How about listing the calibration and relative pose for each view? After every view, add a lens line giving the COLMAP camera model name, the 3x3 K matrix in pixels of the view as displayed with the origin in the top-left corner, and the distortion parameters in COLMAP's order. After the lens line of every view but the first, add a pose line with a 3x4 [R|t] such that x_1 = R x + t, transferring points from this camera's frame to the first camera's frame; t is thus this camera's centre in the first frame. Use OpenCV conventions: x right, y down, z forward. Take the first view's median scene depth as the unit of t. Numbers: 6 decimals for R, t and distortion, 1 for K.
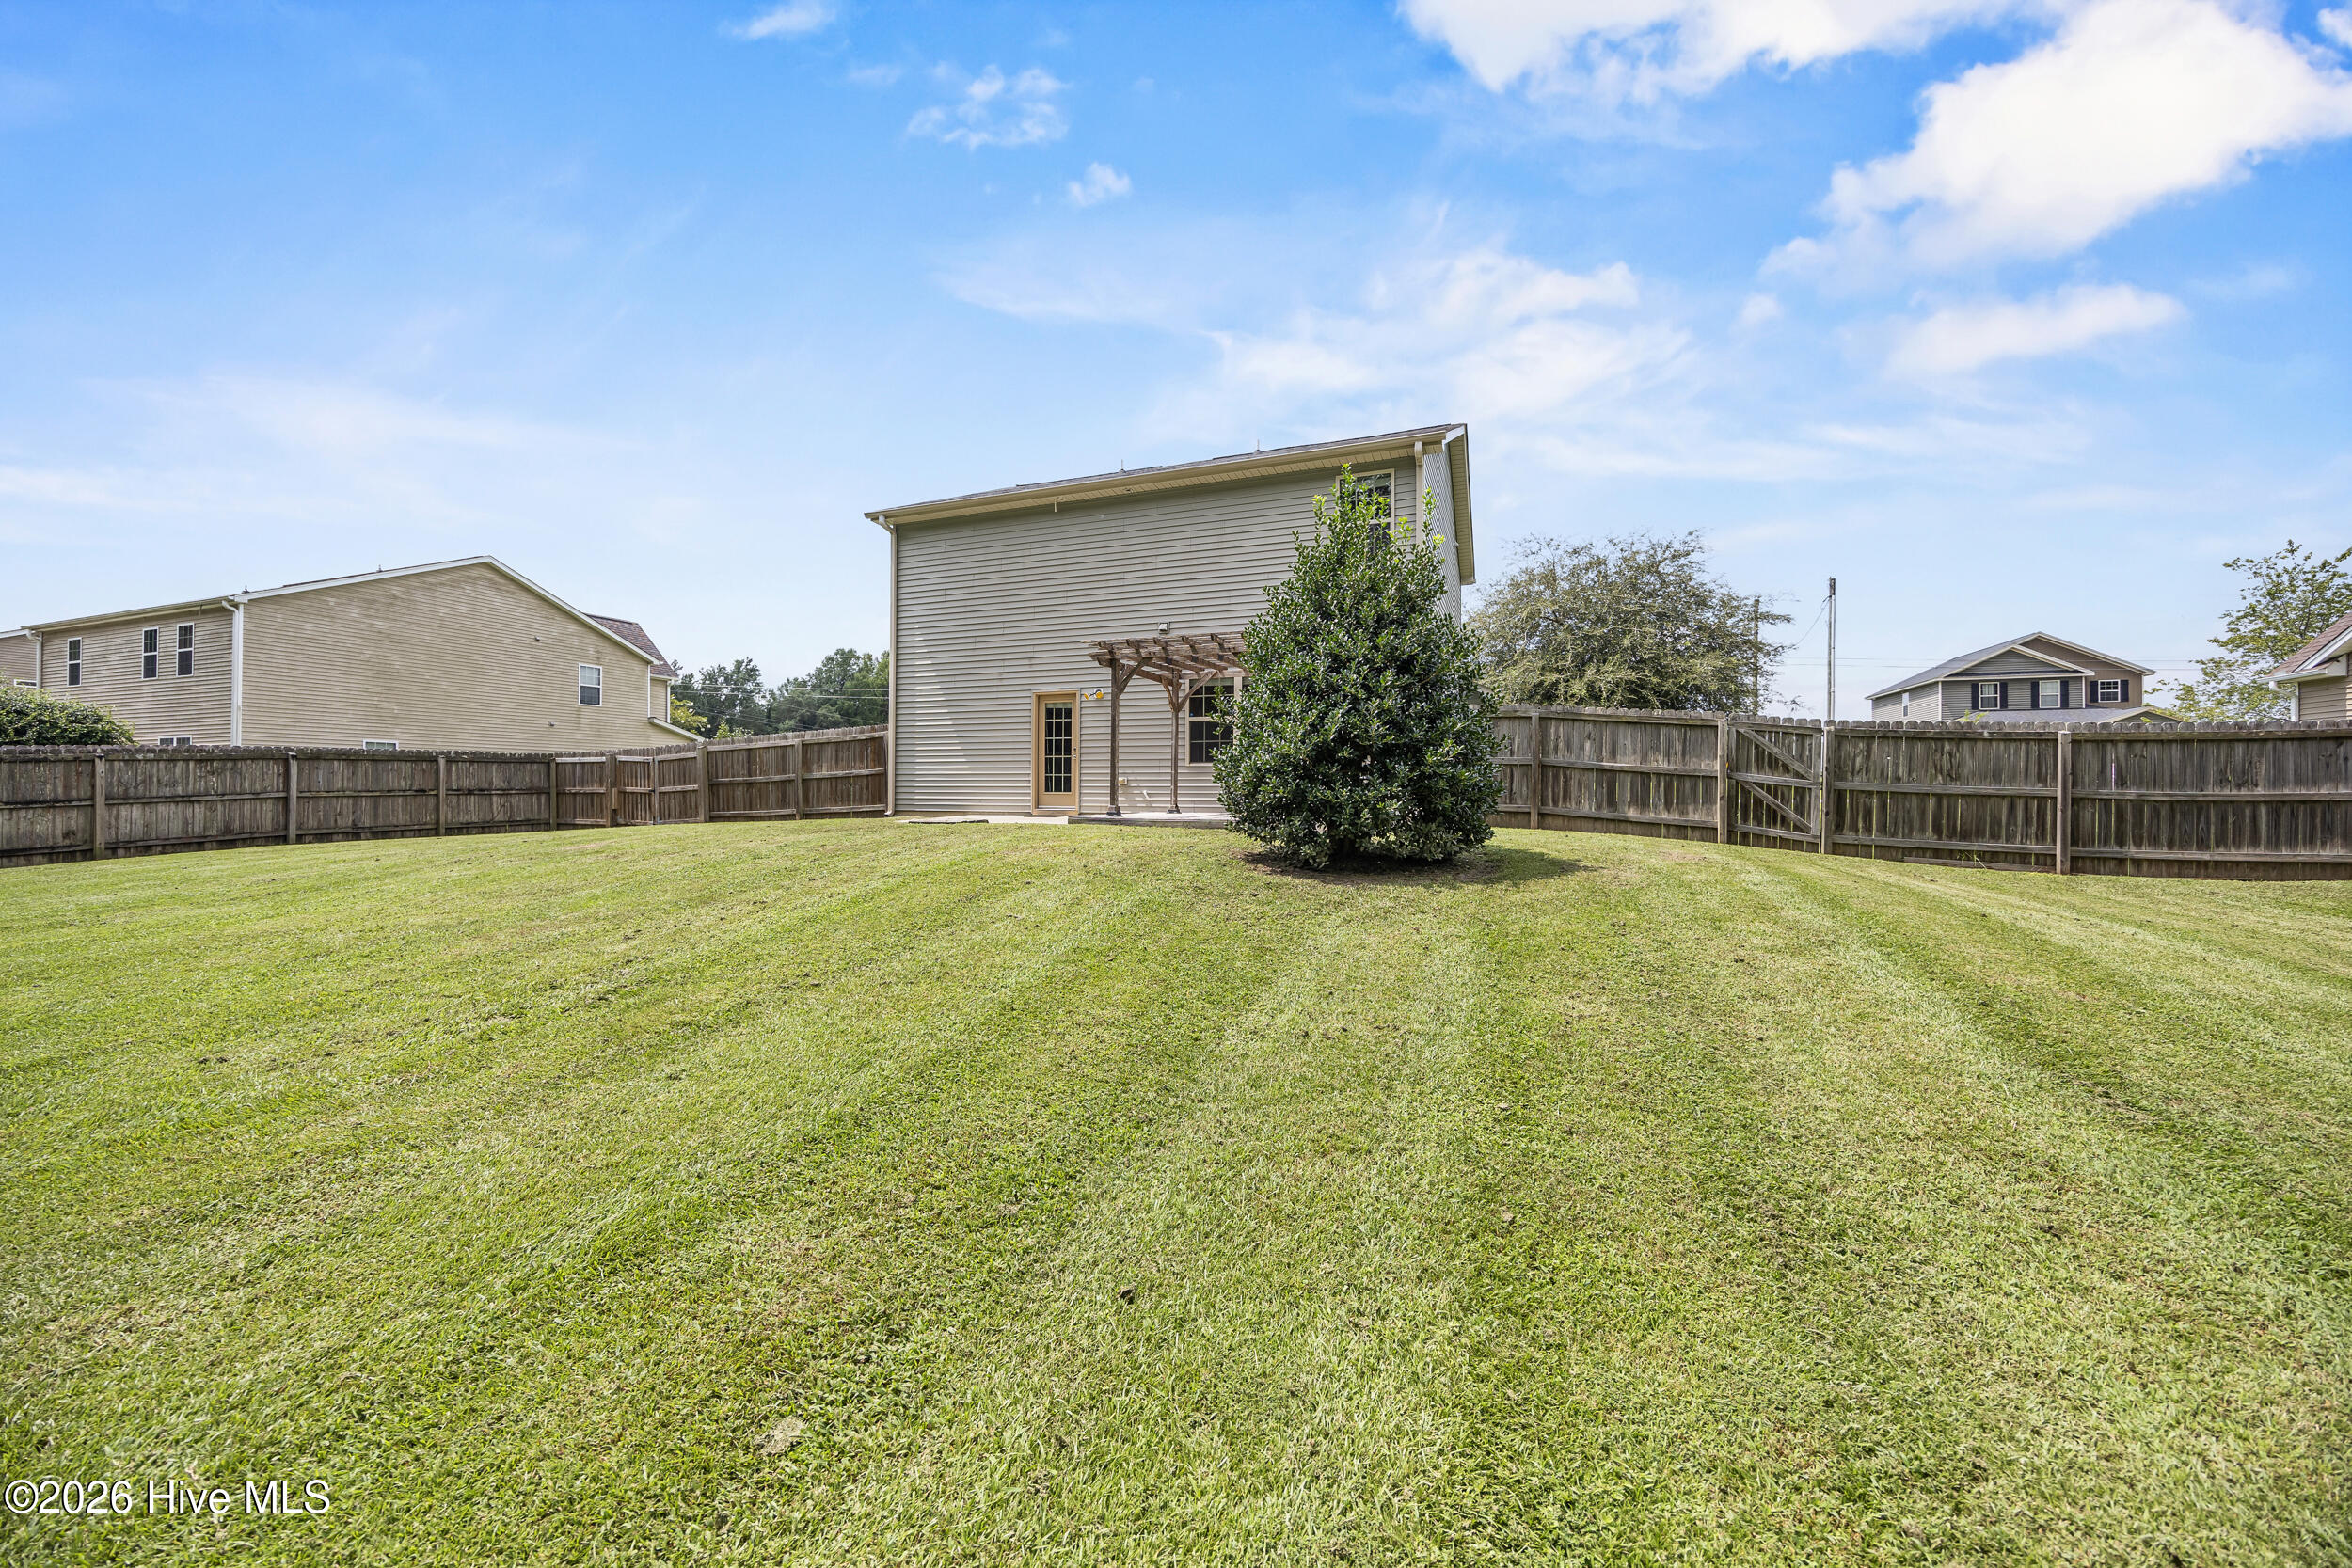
lens RADIAL K [[890.4, 0, 1176.0], [0, 890.4, 784.0], [0, 0, 1]] dist [-0.008576, 0.000123]
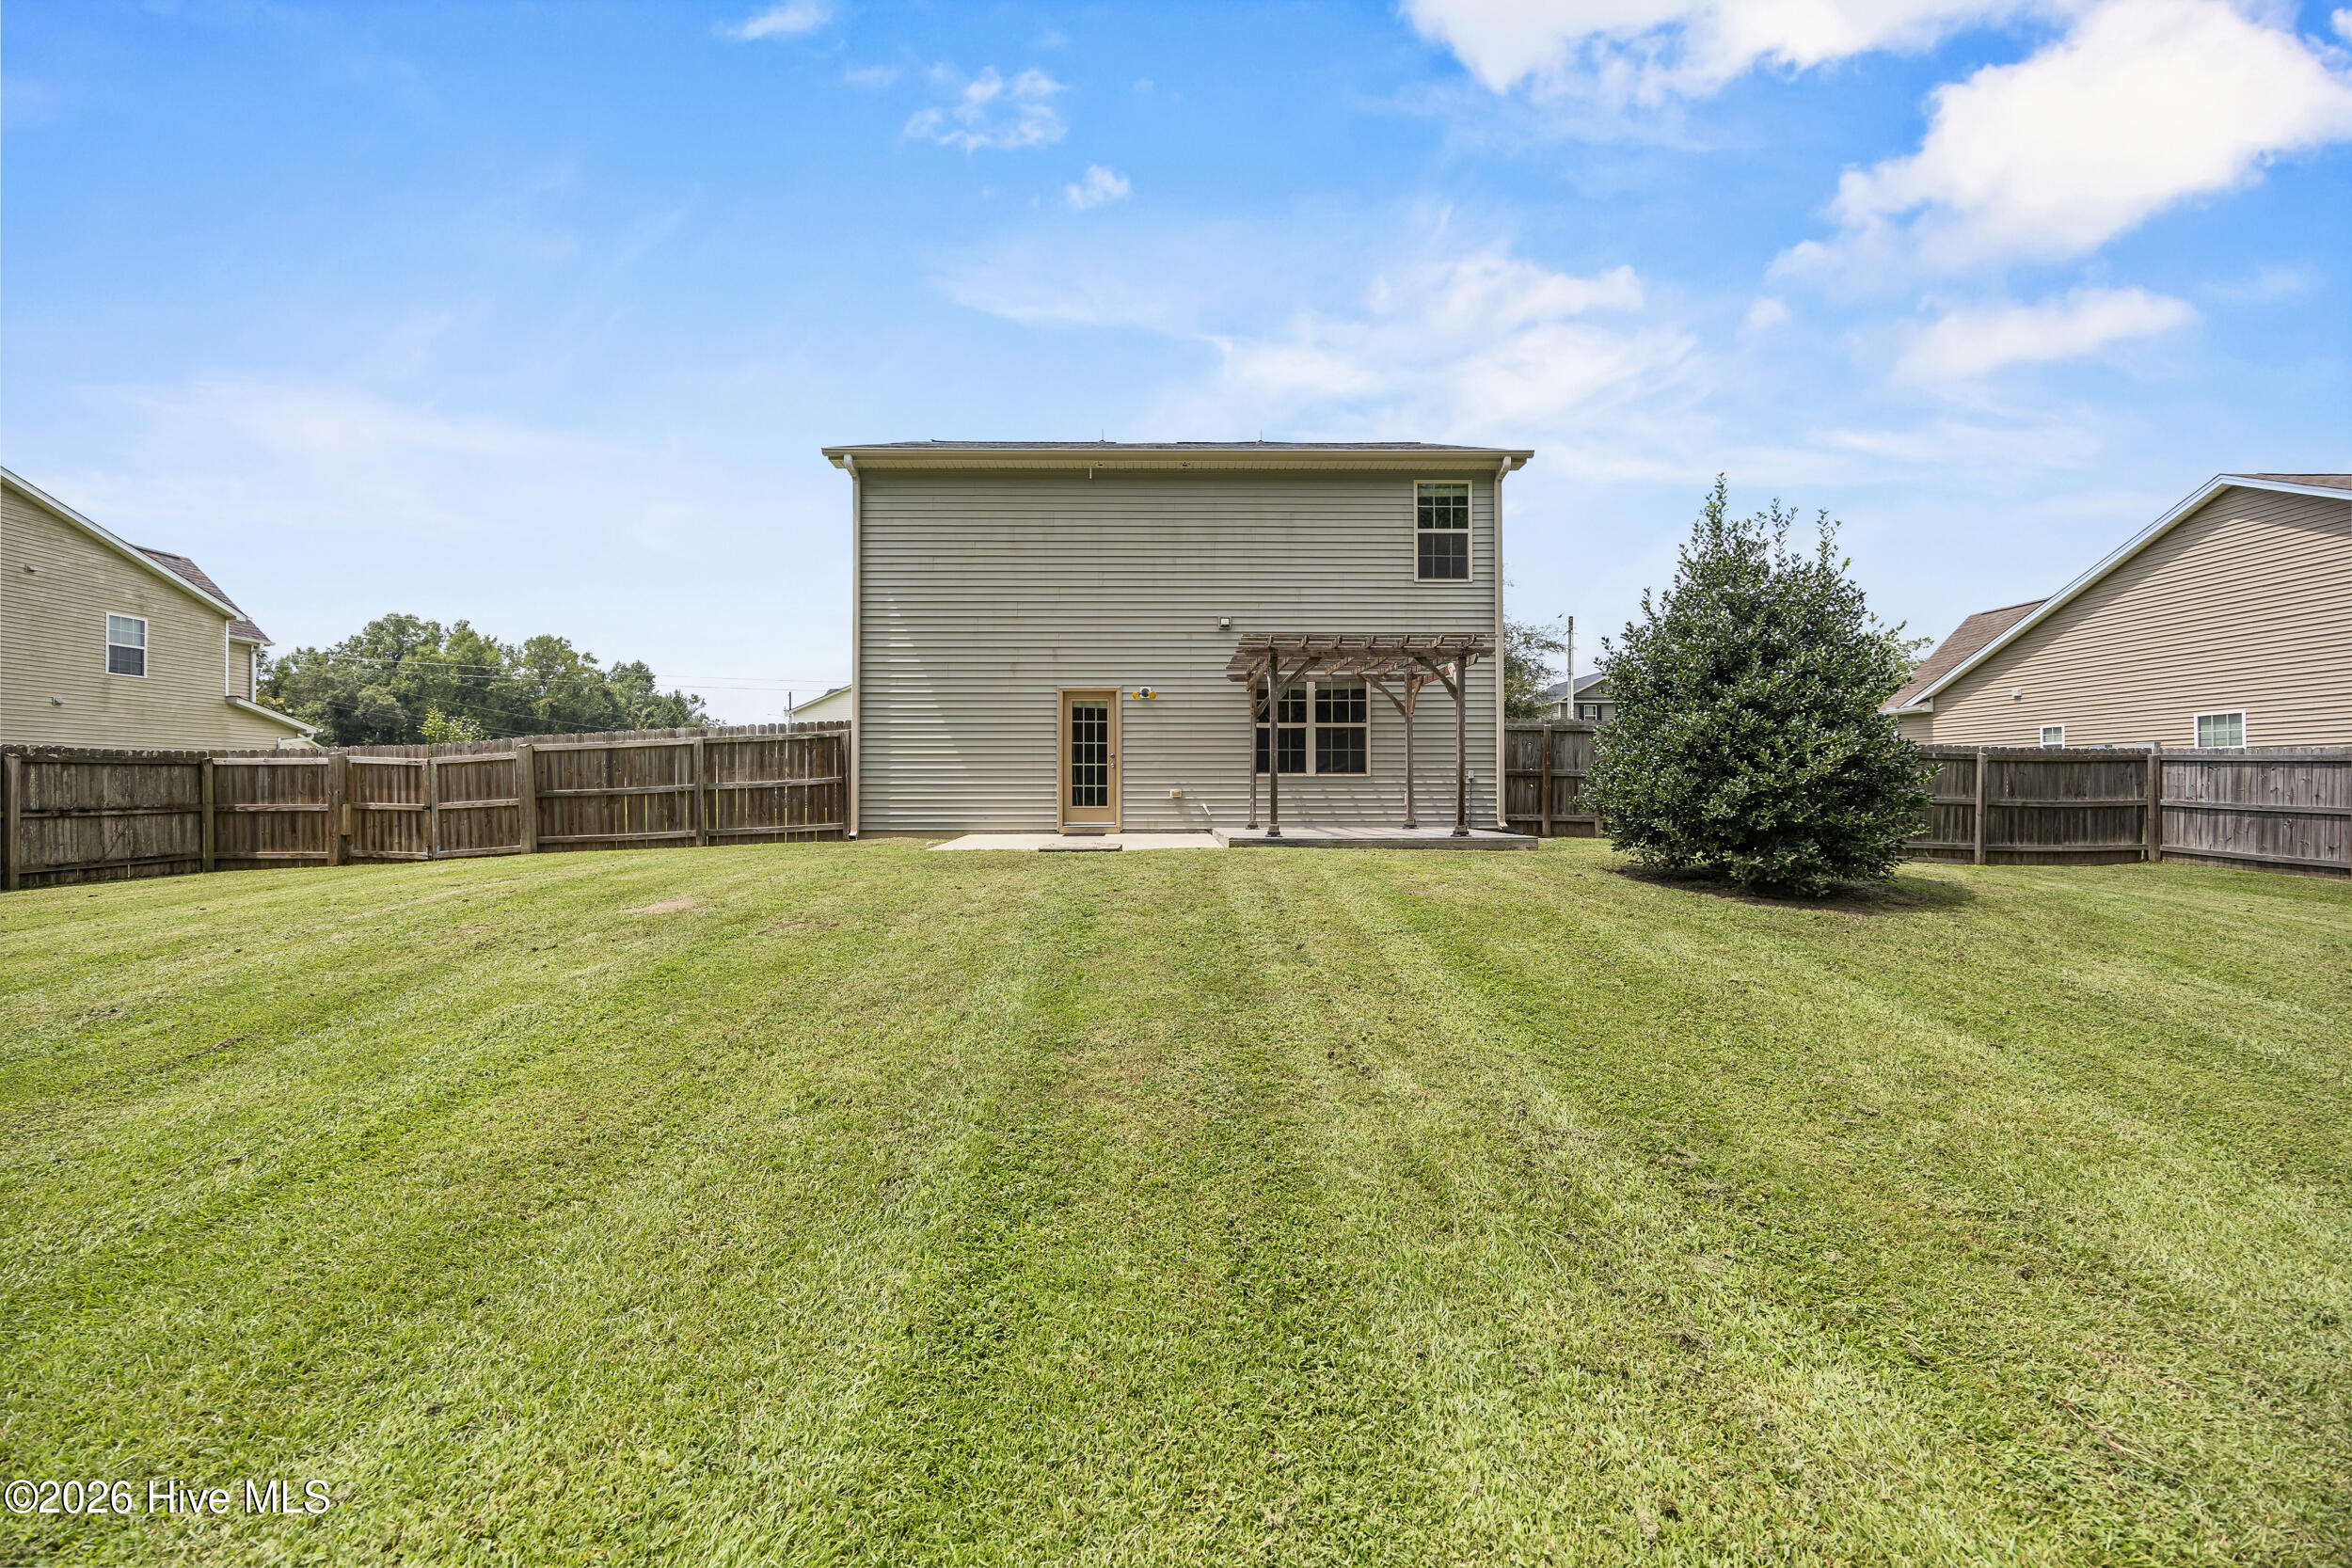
lens RADIAL K [[890.4, 0, 1176.0], [0, 890.4, 784.0], [0, 0, 1]] dist [-0.008576, 0.000123]
pose [[0.924023, -0.001814, 0.382334, -0.381739], [0.001807, 0.999998, 0.000377, -0.012143], [-0.382334, 0.000342, 0.924024, 0.175693]]
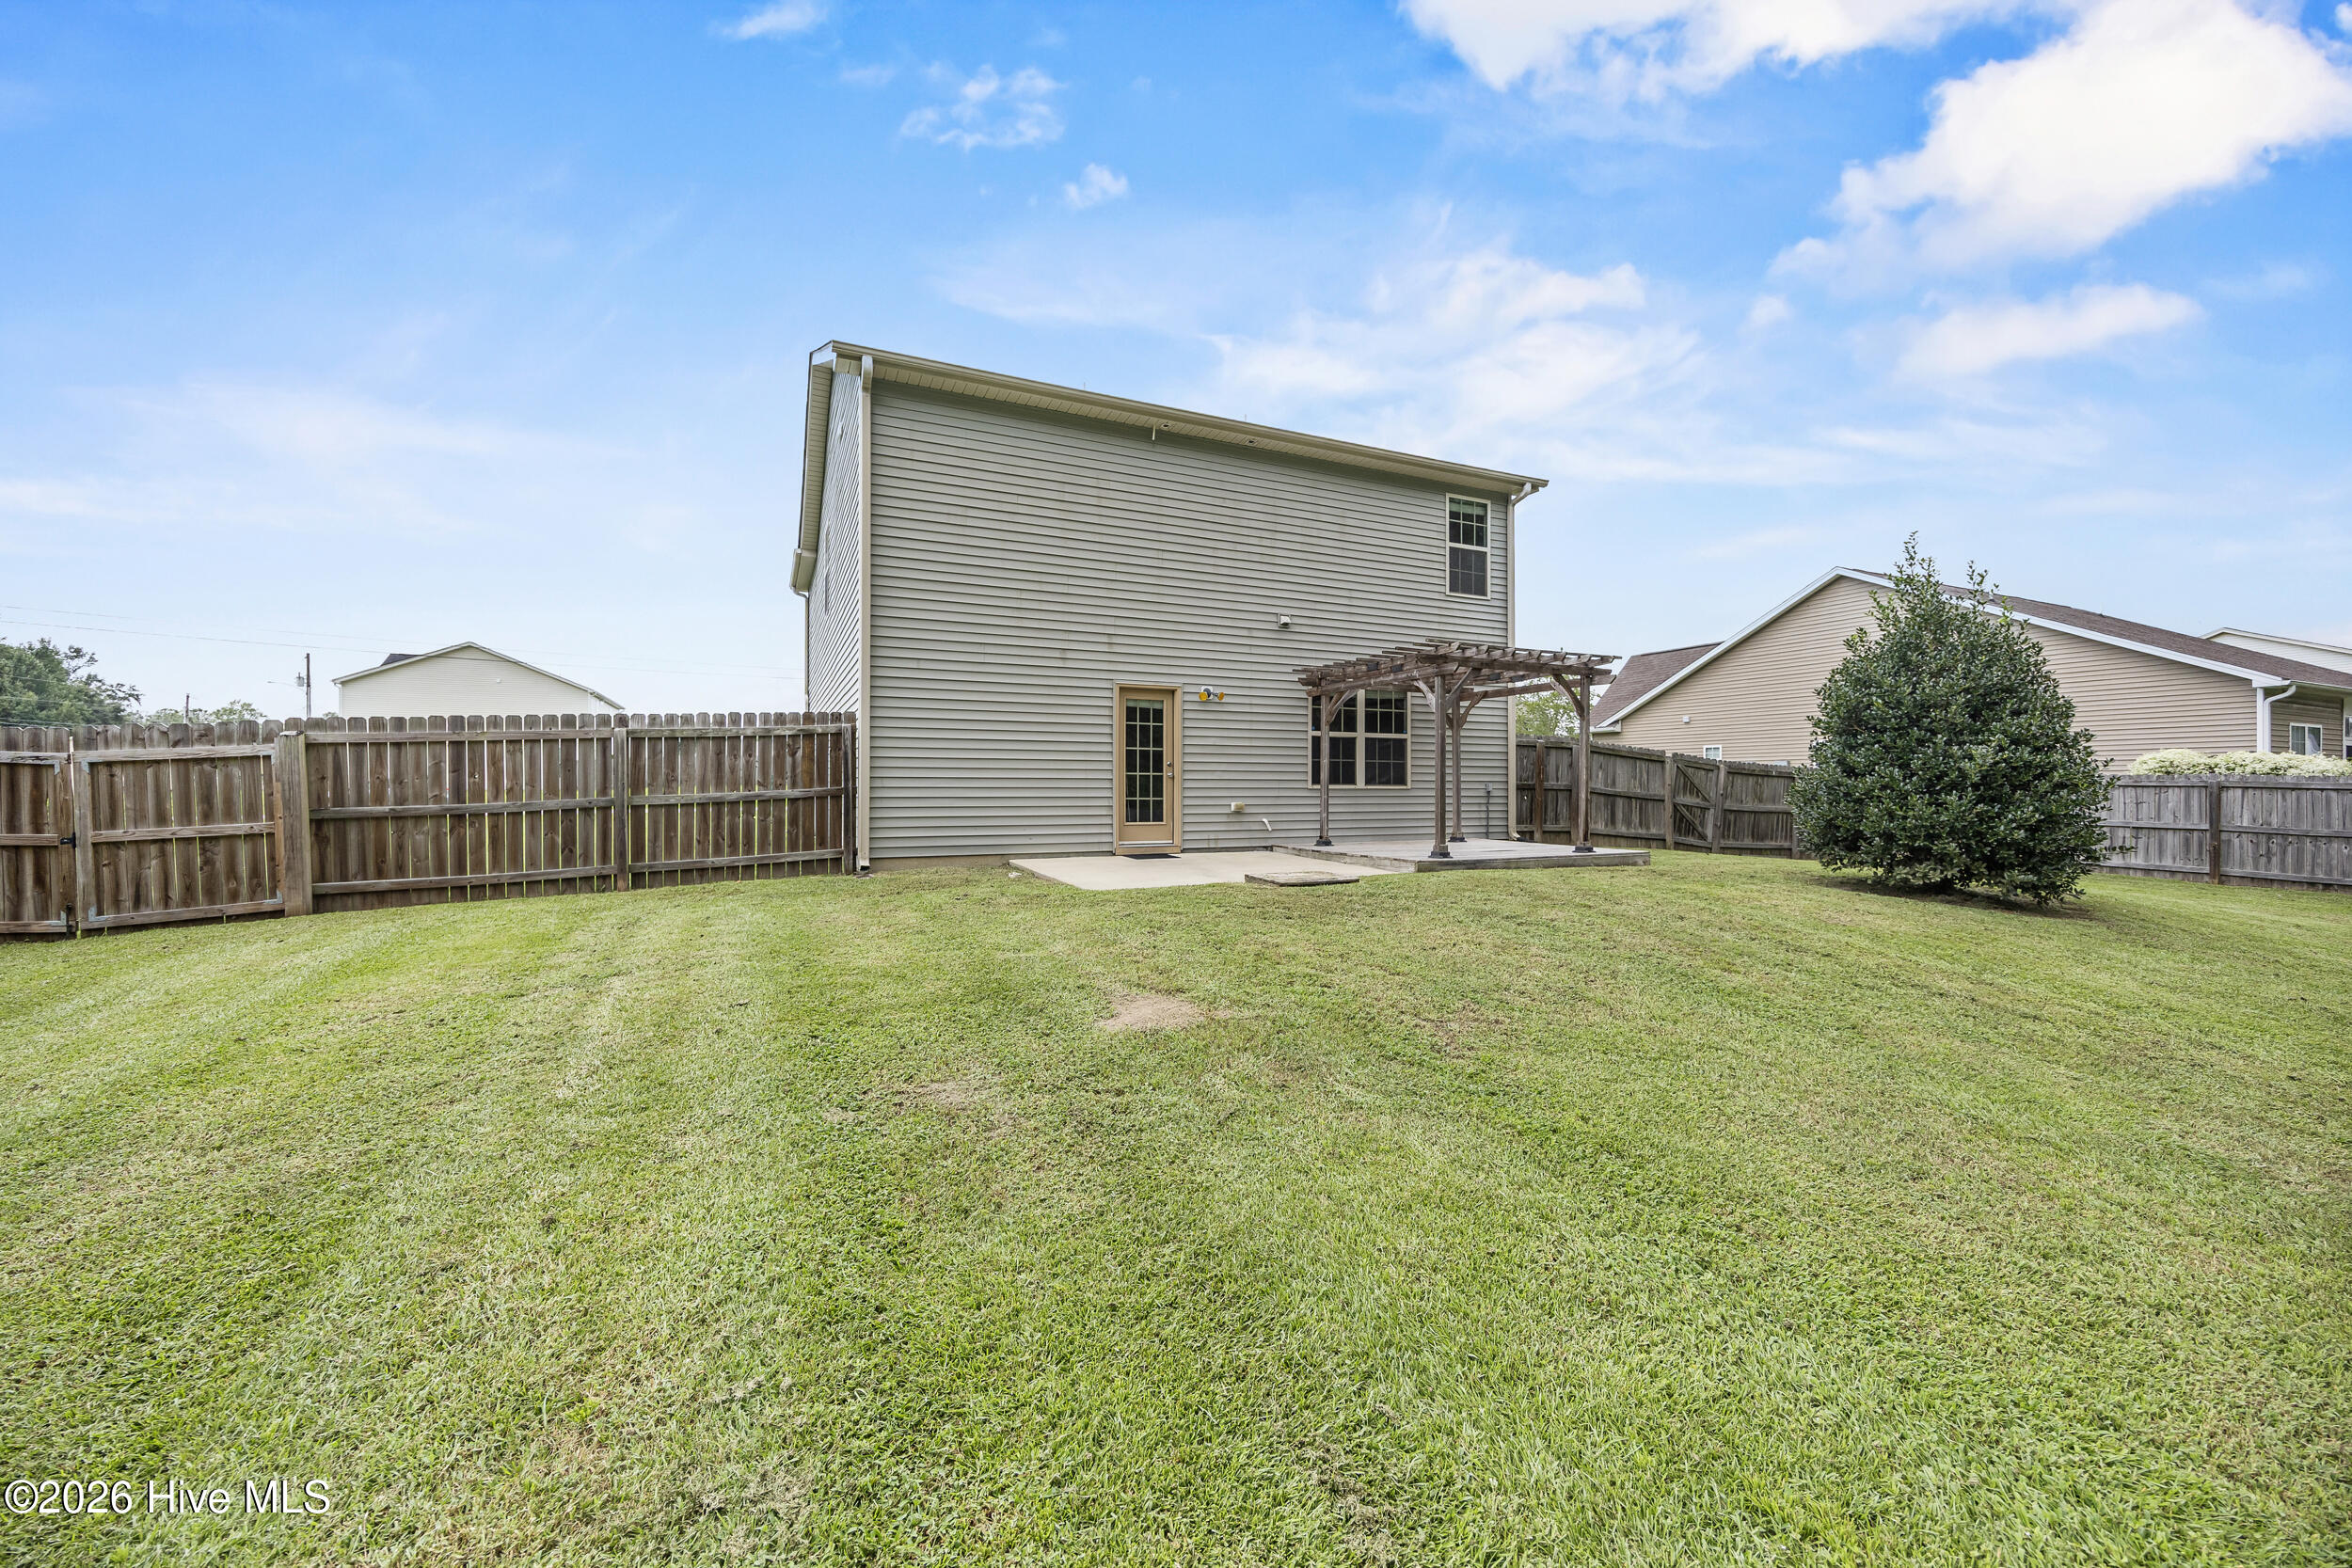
lens RADIAL K [[890.4, 0, 1176.0], [0, 890.4, 784.0], [0, 0, 1]] dist [-0.008576, 0.000123]
pose [[0.693673, 0.000890, 0.720290, -0.640310], [-0.006157, 0.999970, 0.004695, -0.025769], [-0.720264, -0.007692, 0.693657, 0.470450]]
